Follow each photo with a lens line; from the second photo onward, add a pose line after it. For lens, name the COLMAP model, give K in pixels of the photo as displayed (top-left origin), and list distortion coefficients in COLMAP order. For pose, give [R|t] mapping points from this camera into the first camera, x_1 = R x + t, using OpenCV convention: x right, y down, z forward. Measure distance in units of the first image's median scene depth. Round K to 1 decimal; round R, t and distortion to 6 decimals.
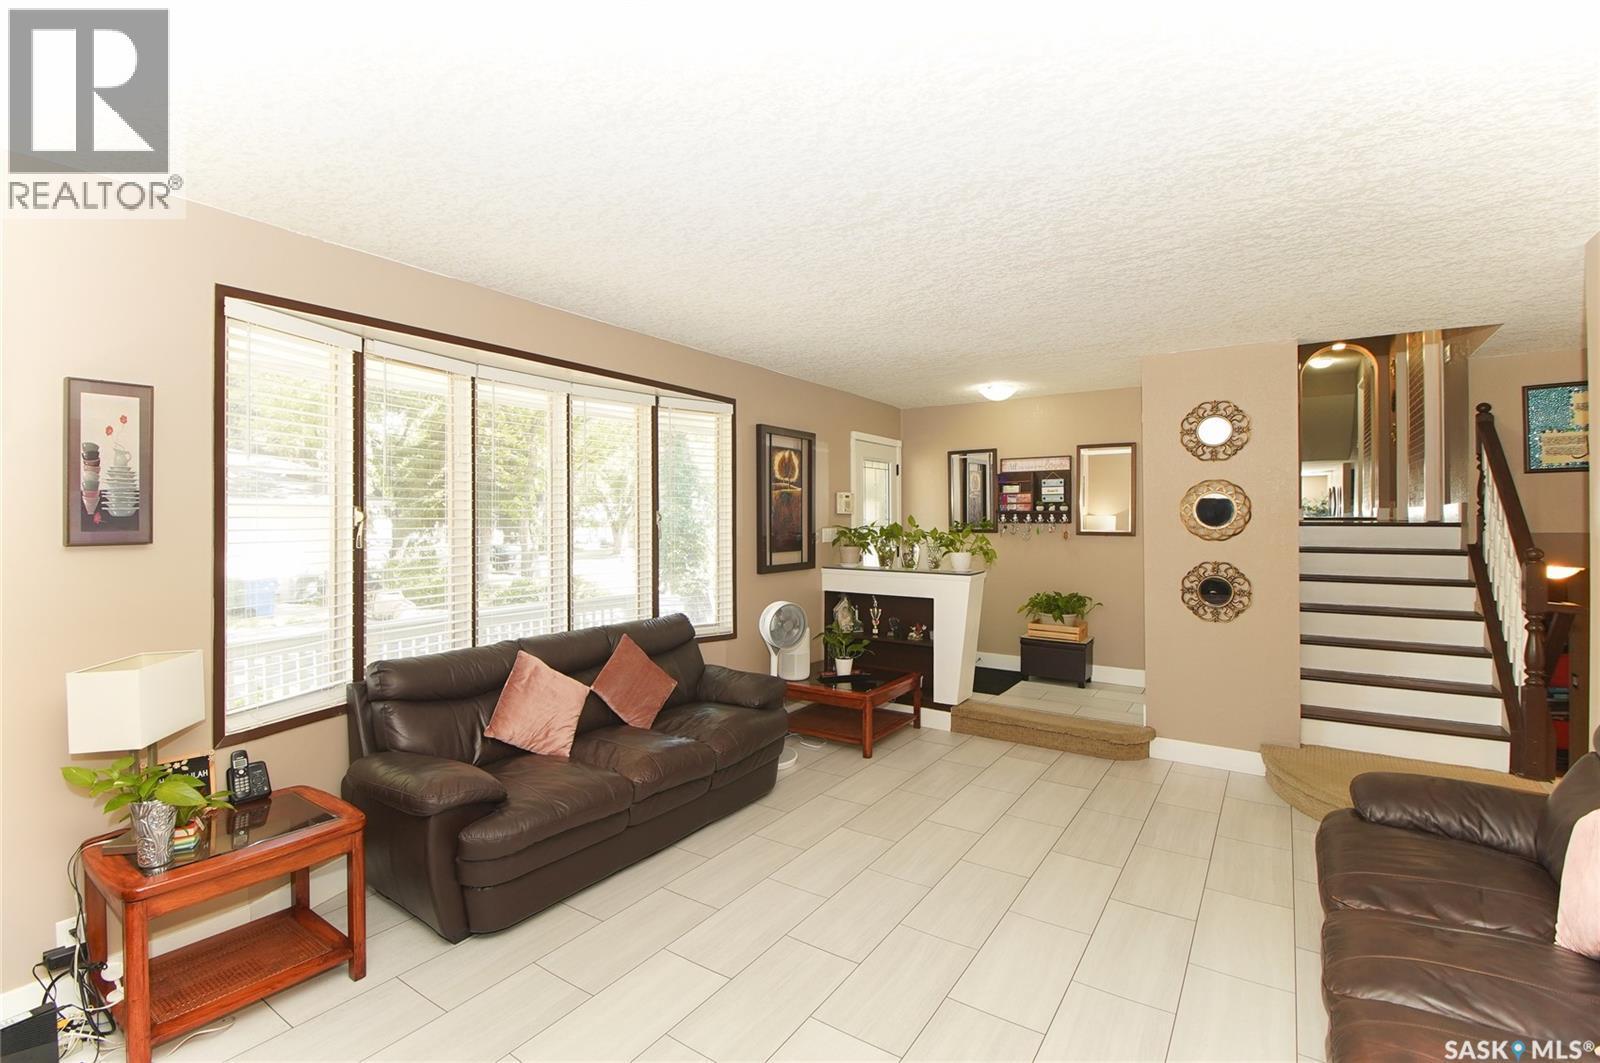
lens RADIAL K [[770.3, 0, 800.2], [0, 770.3, 511.8], [0, 0, 1]] dist [0.002259, -0.019396]
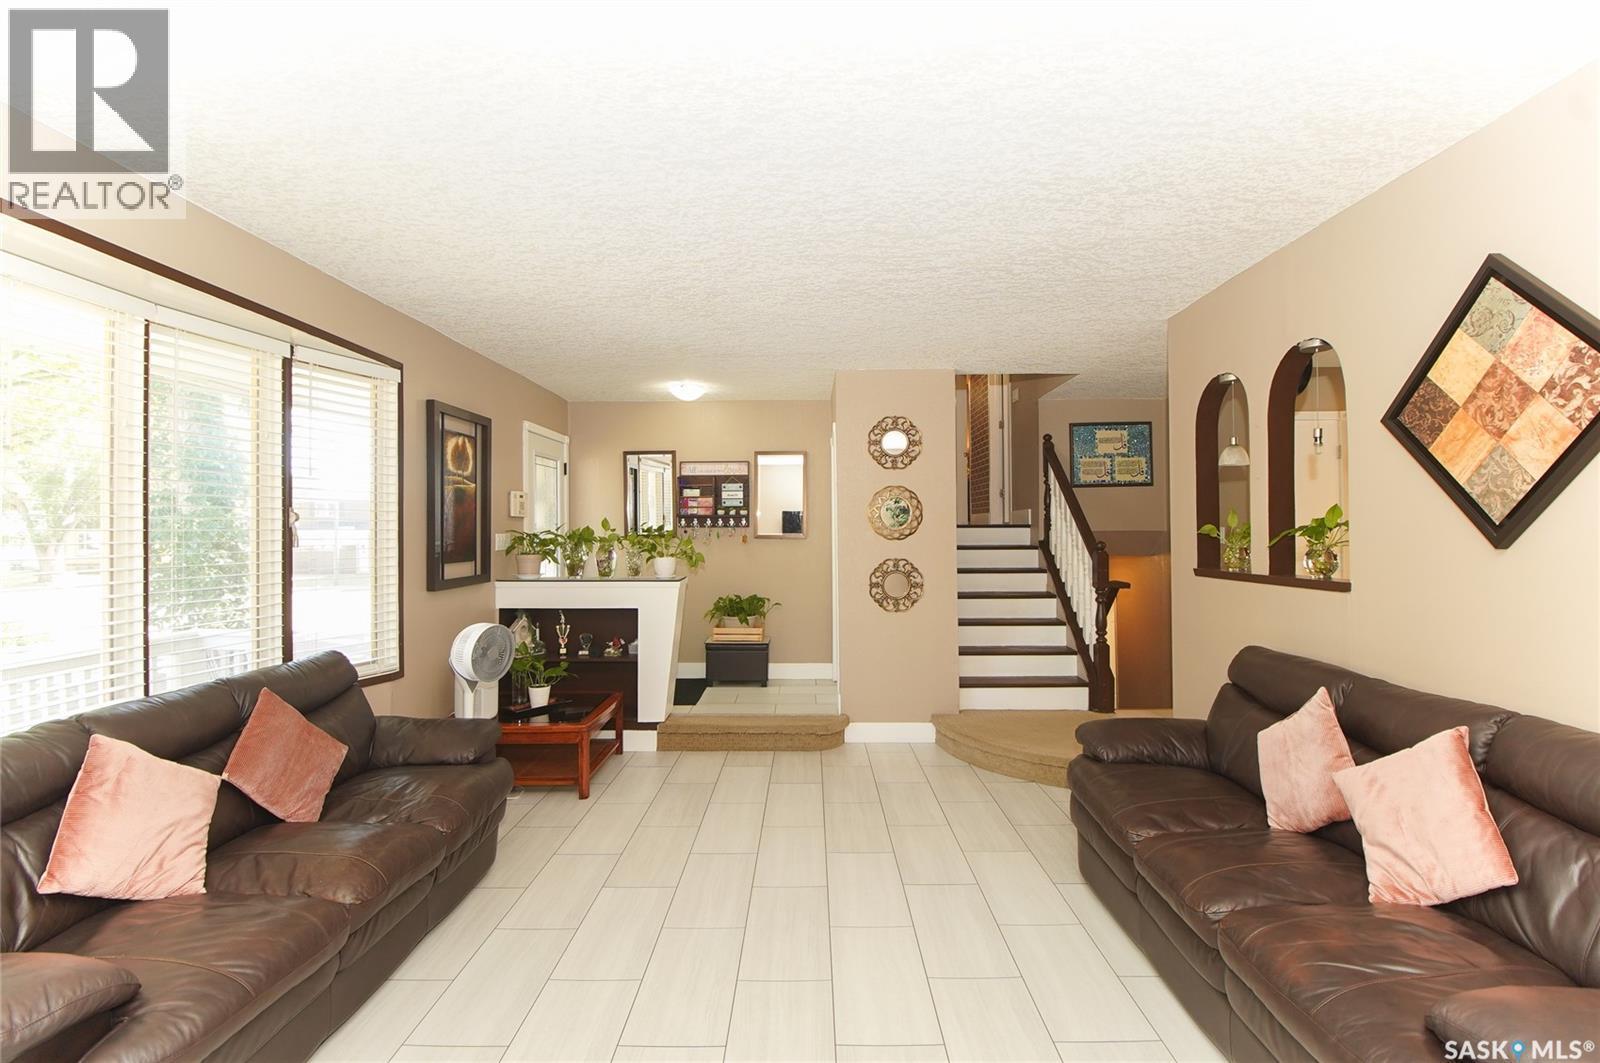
lens RADIAL K [[744.9, 0, 787.3], [0, 744.9, 514.6], [0, 0, 1]] dist [0.001387, -0.014998]
pose [[0.817289, 0.008640, 0.576164, -0.199066], [0.001970, 0.999840, -0.017788, 0.017747], [-0.576225, 0.015673, 0.817141, 0.179426]]
